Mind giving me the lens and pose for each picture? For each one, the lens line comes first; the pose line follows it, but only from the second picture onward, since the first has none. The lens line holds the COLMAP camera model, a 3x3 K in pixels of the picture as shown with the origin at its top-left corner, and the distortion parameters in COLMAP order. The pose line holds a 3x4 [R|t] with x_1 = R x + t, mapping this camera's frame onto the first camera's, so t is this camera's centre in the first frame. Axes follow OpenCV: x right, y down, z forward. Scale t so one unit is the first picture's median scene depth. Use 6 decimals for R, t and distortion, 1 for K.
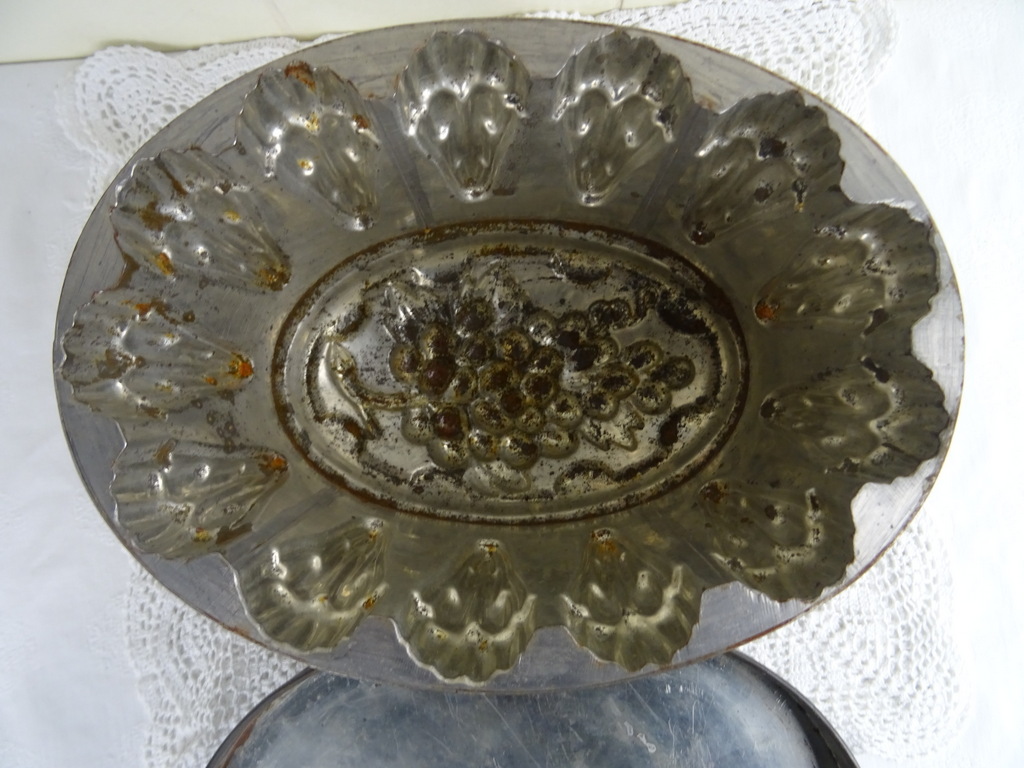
lens RADIAL K [[726.9, 0, 512.4], [0, 726.9, 388.7], [0, 0, 1]] dist [0.004448, -0.017967]
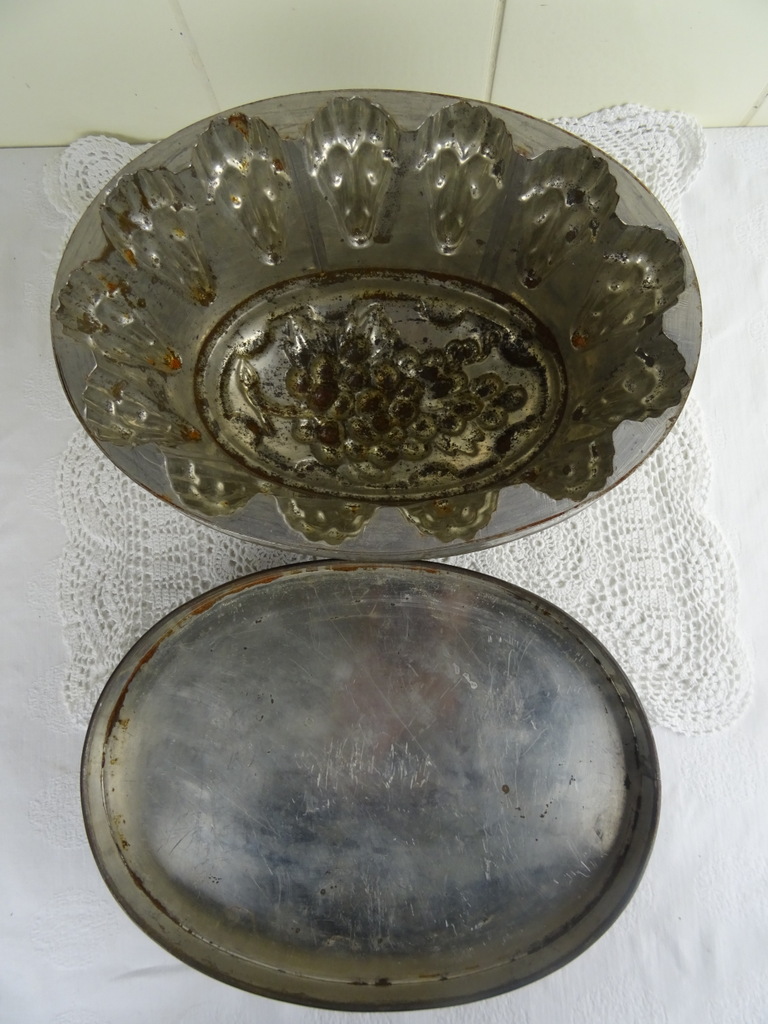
lens RADIAL K [[726.9, 0, 381.6], [0, 726.9, 514.9], [0, 0, 1]] dist [0.004448, -0.017967]
pose [[0.997531, 0.060093, -0.036342, 0.059196], [-0.062716, 0.995139, -0.075934, 0.292113], [0.031603, 0.078026, 0.996450, -0.243892]]
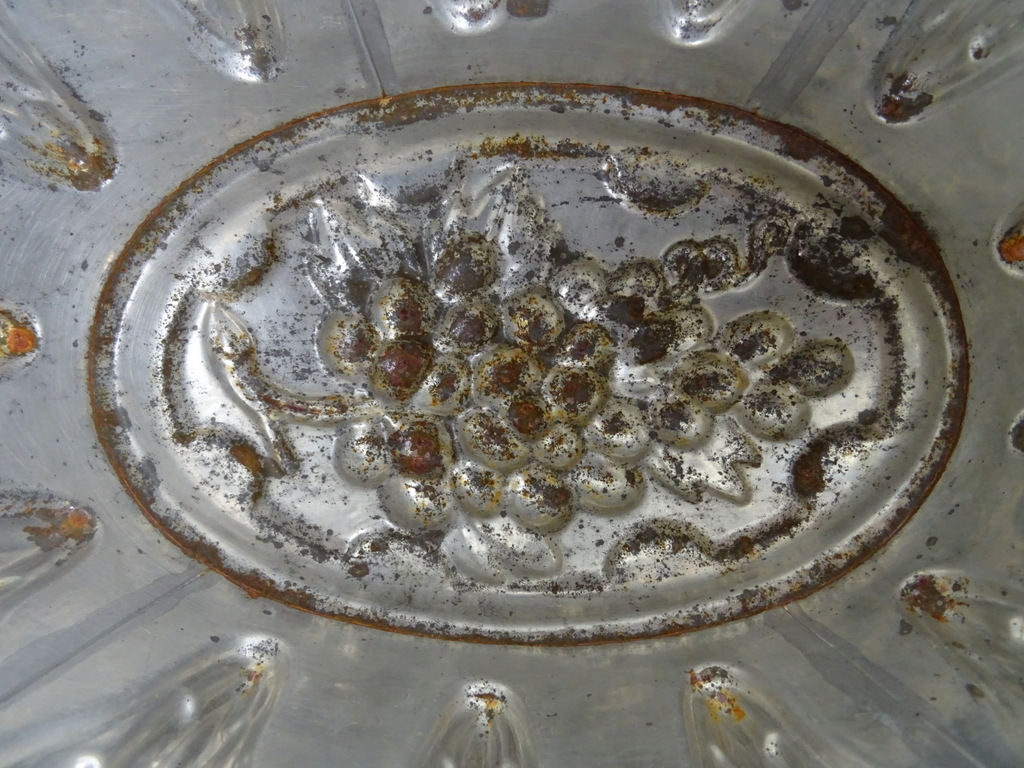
lens RADIAL K [[726.9, 0, 511.7], [0, 726.9, 390.0], [0, 0, 1]] dist [0.004448, -0.017967]
pose [[0.999775, 0.018353, 0.010604, -0.021560], [-0.018070, 0.999494, -0.026179, 0.014775], [-0.011080, 0.025982, 0.999601, 0.440335]]
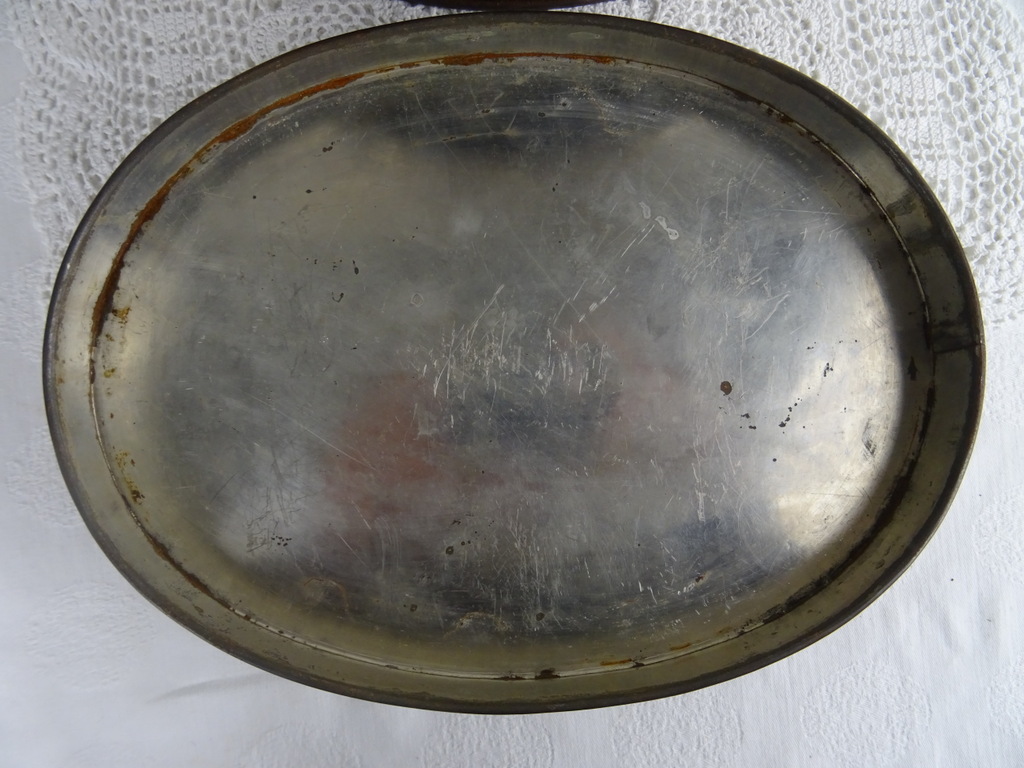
lens RADIAL K [[726.9, 0, 510.3], [0, 726.9, 390.3], [0, 0, 1]] dist [0.004448, -0.017967]
pose [[0.999507, 0.029879, 0.009611, 0.012093], [-0.030375, 0.997940, 0.056509, 0.586947], [-0.007903, -0.056773, 0.998356, 0.194146]]
